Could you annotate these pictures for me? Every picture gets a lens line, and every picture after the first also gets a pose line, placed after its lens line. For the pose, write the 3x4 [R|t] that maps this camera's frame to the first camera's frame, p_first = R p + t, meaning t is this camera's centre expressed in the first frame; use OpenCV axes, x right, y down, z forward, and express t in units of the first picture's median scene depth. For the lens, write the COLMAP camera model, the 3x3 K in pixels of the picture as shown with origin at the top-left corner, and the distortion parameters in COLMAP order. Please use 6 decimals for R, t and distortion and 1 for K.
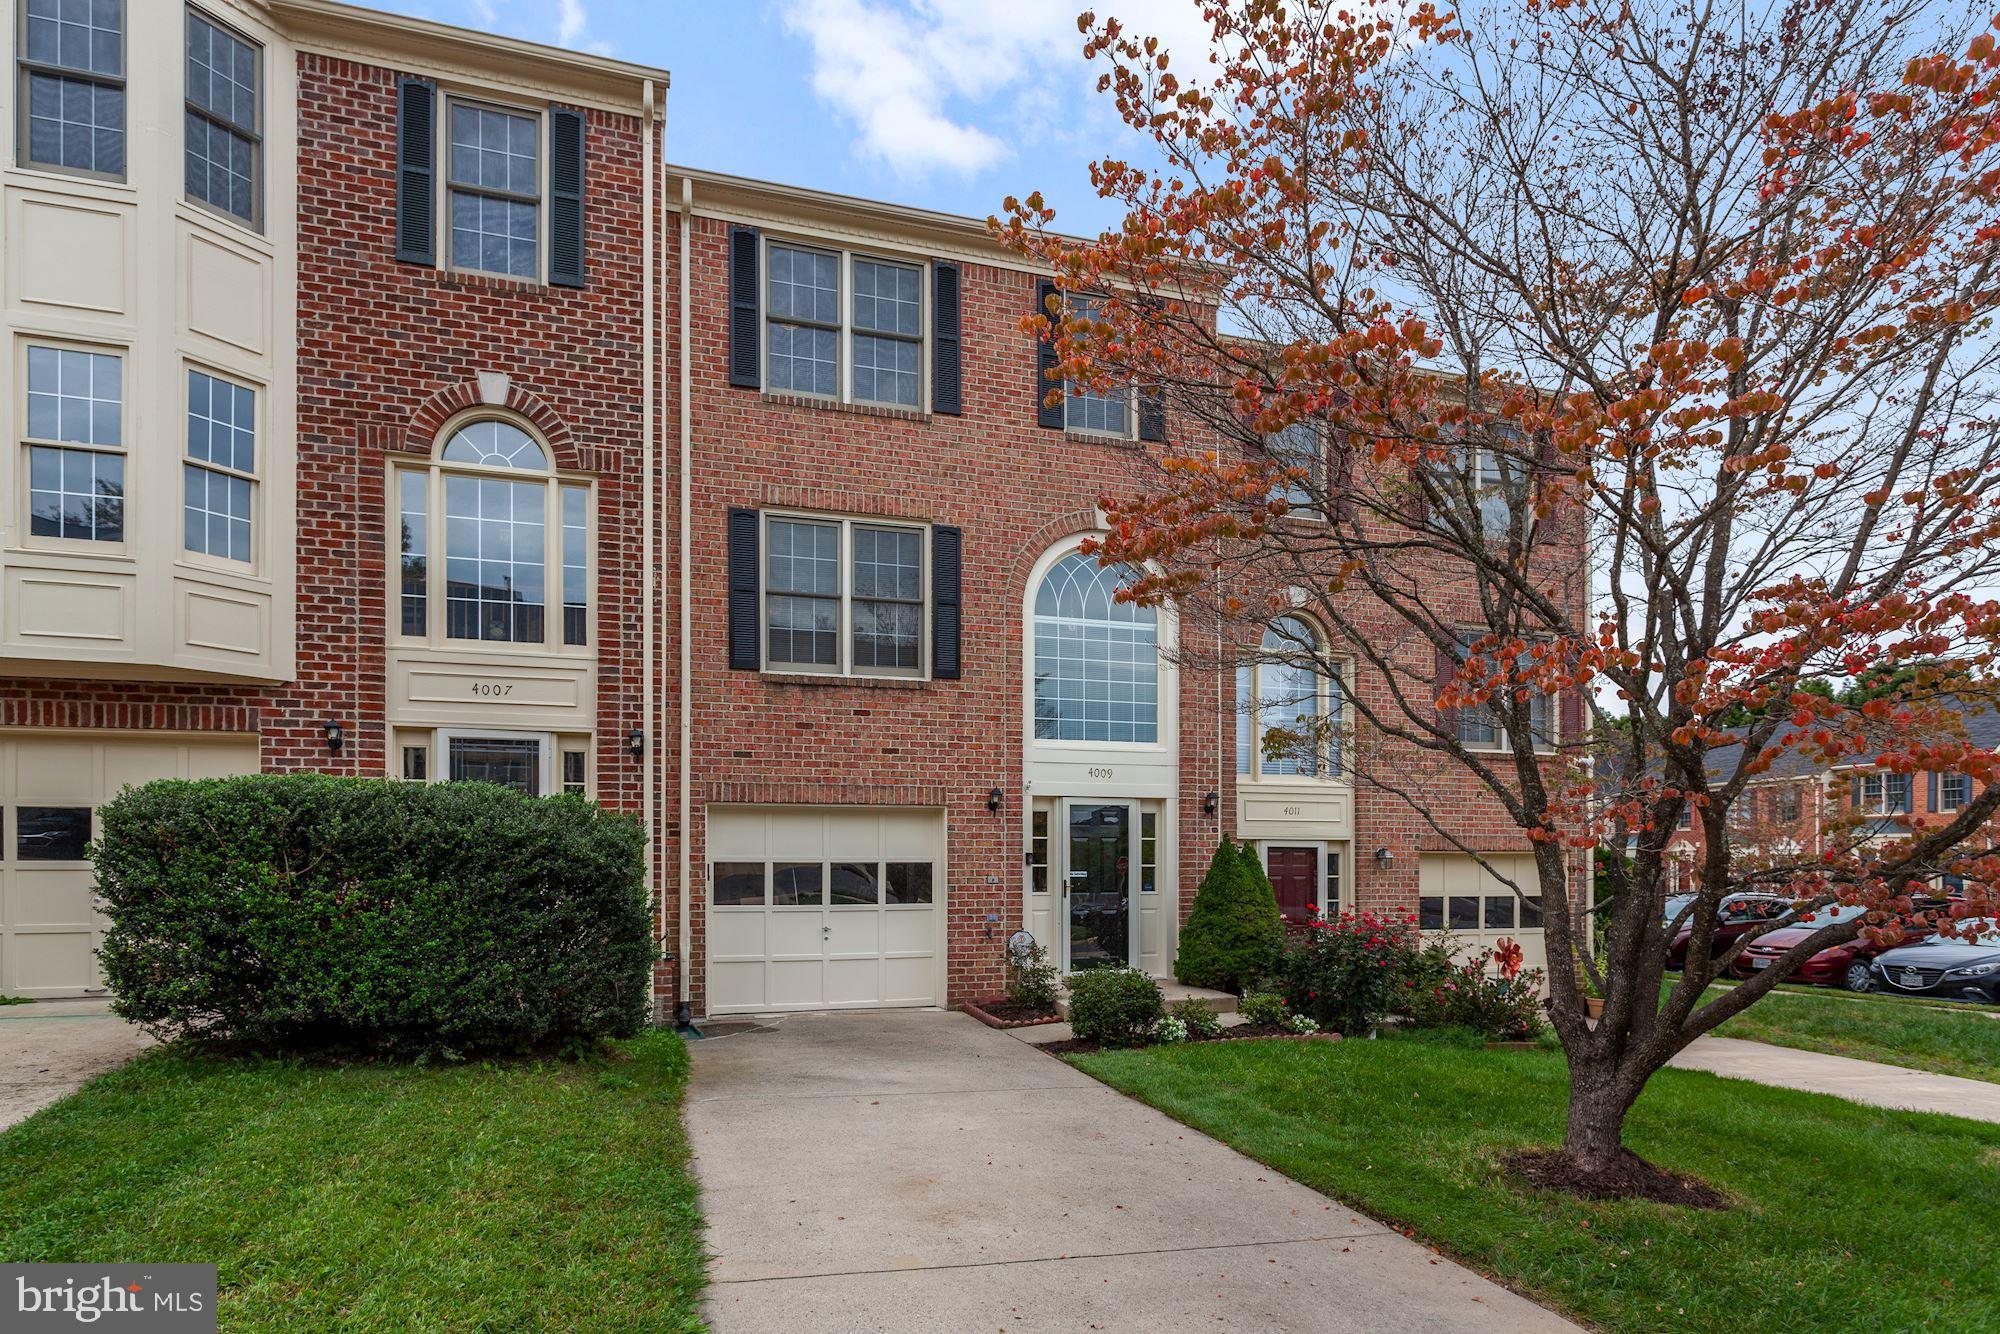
lens RADIAL K [[1163.9, 0, 999.3], [0, 1163.9, 787.2], [0, 0, 1]] dist [-0.001919, 0.002330]
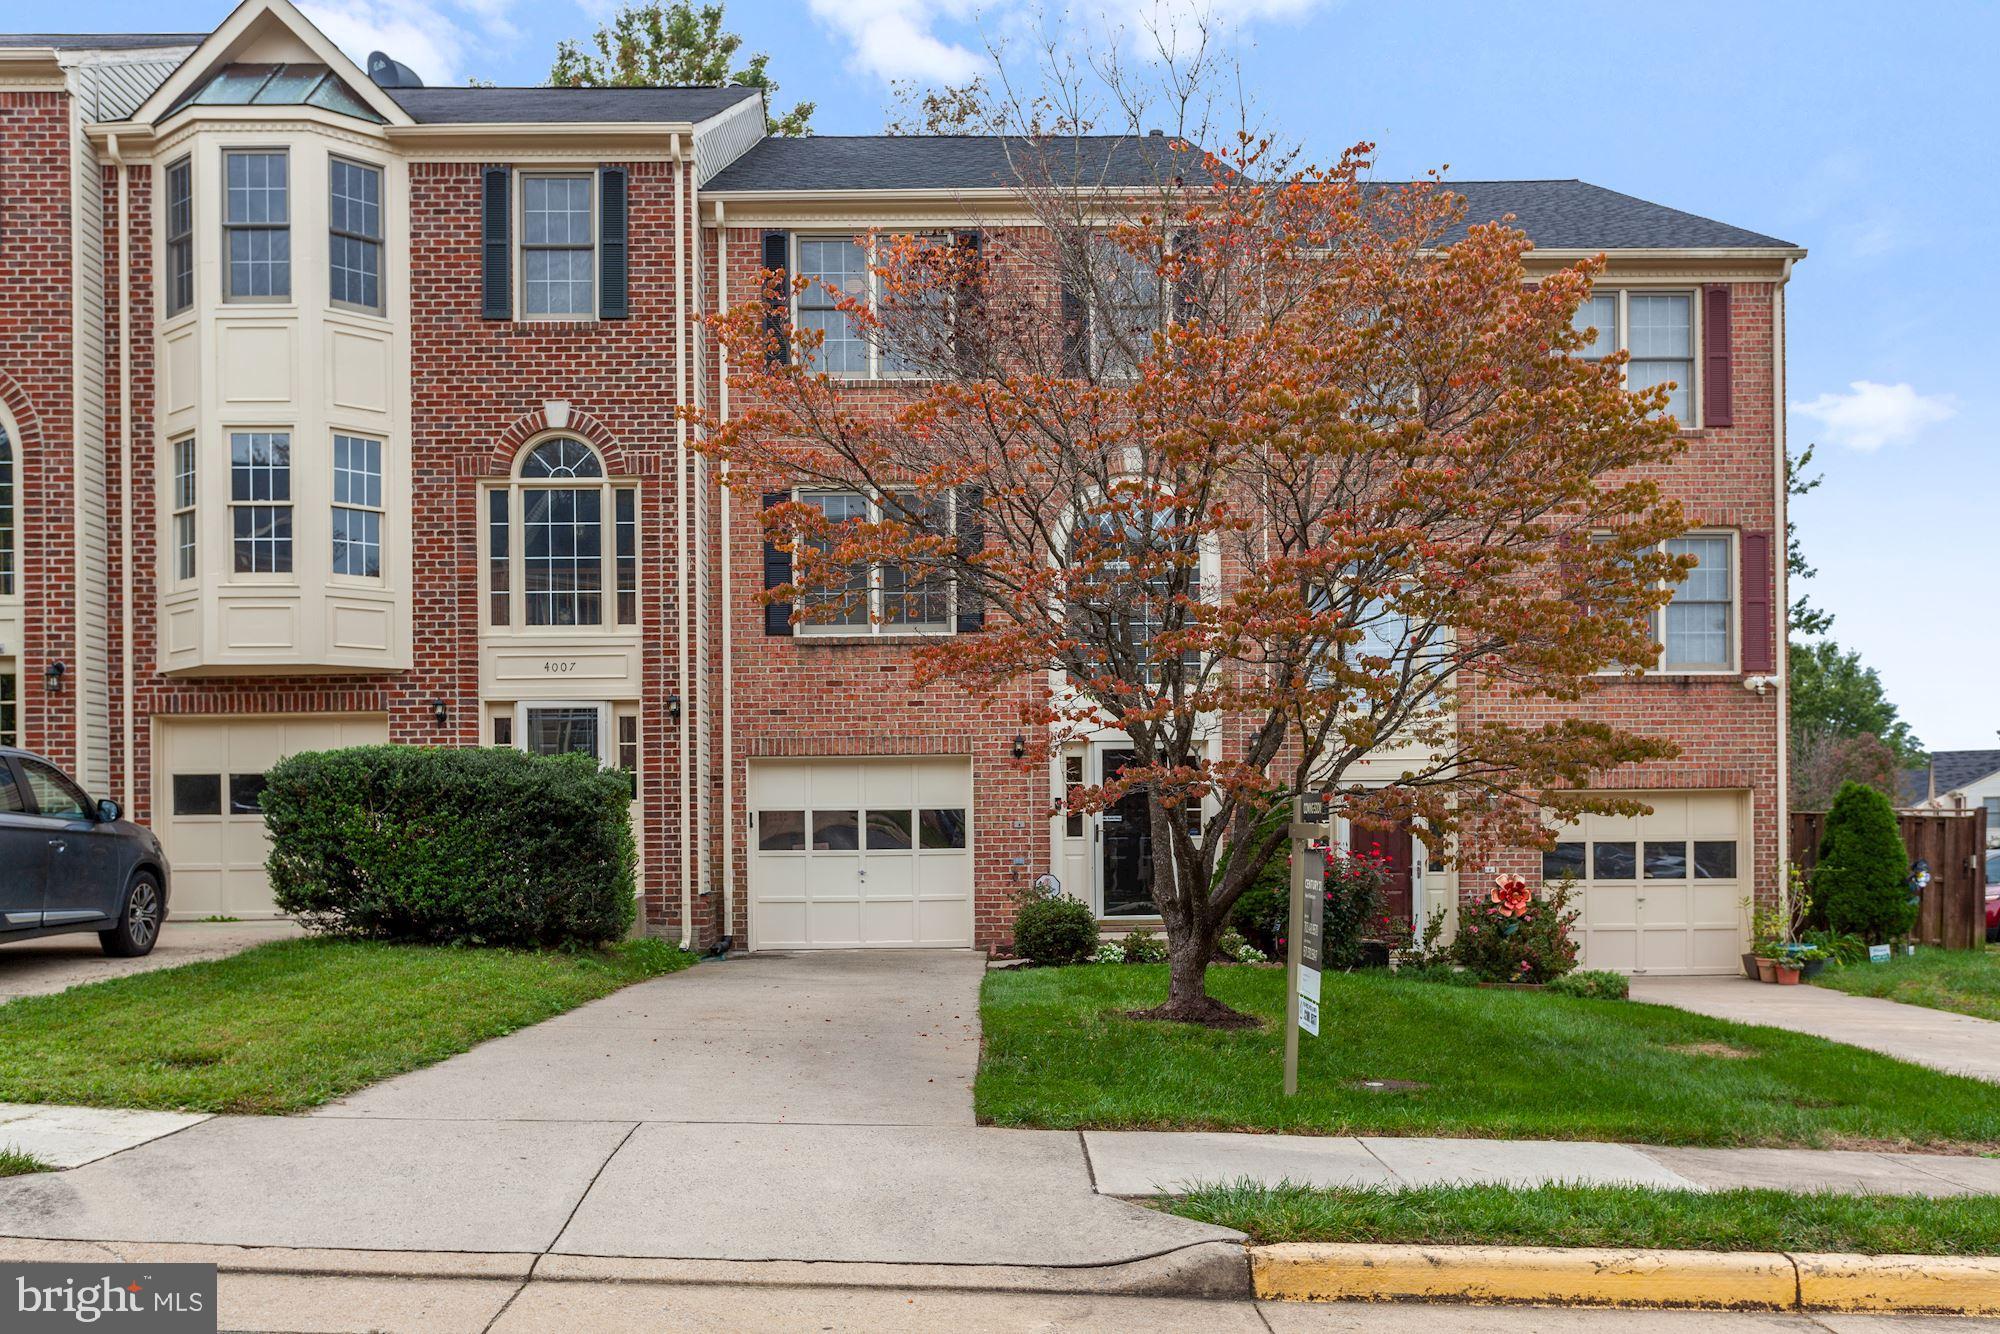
lens RADIAL K [[1733.1, 0, 1000.0], [0, 1733.1, 667.0], [0, 0, 1]] dist [-0.000796, -0.005197]
pose [[0.954962, -0.041777, -0.293774, 0.511053], [0.031343, 0.998702, -0.040137, 0.001542], [0.295069, 0.029122, 0.955032, -0.556000]]
